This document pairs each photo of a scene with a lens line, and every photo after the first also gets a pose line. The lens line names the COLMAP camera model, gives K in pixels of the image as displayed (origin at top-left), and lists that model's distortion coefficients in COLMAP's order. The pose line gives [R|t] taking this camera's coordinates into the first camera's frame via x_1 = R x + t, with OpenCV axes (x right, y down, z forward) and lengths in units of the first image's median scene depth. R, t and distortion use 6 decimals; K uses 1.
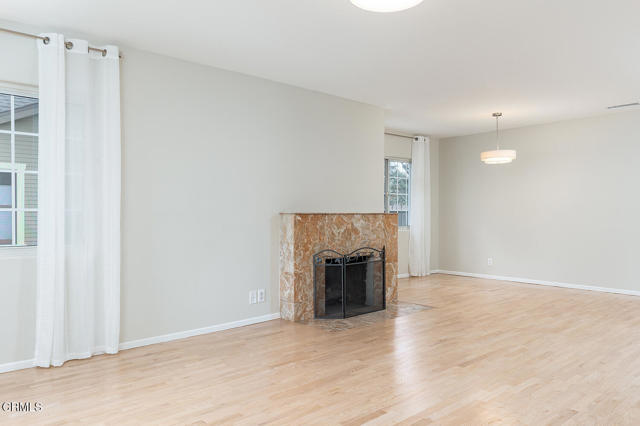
lens RADIAL K [[439.8, 0, 326.2], [0, 439.8, 217.1], [0, 0, 1]] dist [-0.006252, -0.003345]
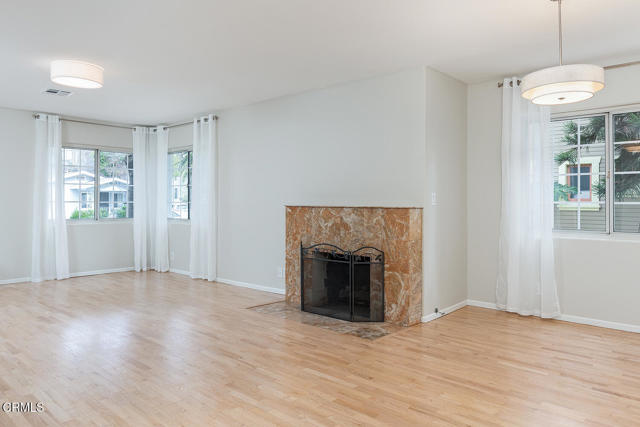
lens RADIAL K [[439.8, 0, 305.2], [0, 439.8, 199.8], [0, 0, 1]] dist [-0.006252, -0.003345]
pose [[0.112470, -0.005795, -0.993638, 0.959199], [-0.014880, 0.999861, -0.007515, -0.014653], [0.993544, 0.015630, 0.112368, 0.819161]]
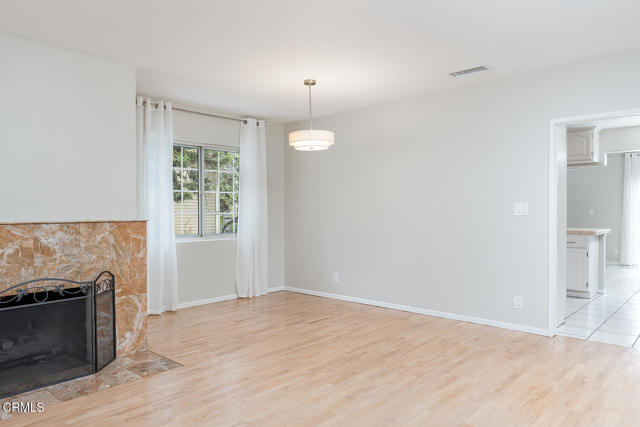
lens RADIAL K [[439.8, 0, 316.6], [0, 439.8, 214.1], [0, 0, 1]] dist [-0.006252, -0.003345]
pose [[0.992558, -0.005961, 0.121626, 0.375109], [0.006543, 0.999969, -0.004383, -0.015010], [-0.121596, 0.005146, 0.992566, 0.333159]]
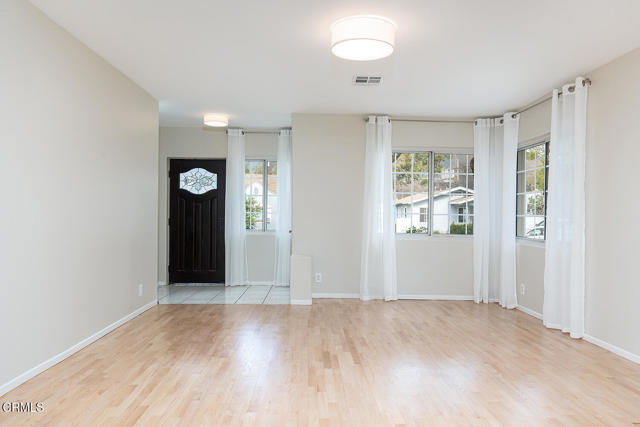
lens RADIAL K [[439.8, 0, 320.9], [0, 439.8, 217.1], [0, 0, 1]] dist [-0.006252, -0.003345]
pose [[-0.624732, -0.005631, -0.780819, 0.595384], [-0.026966, 0.999533, 0.014367, -0.009582], [0.780374, 0.030031, -0.624592, 0.827725]]
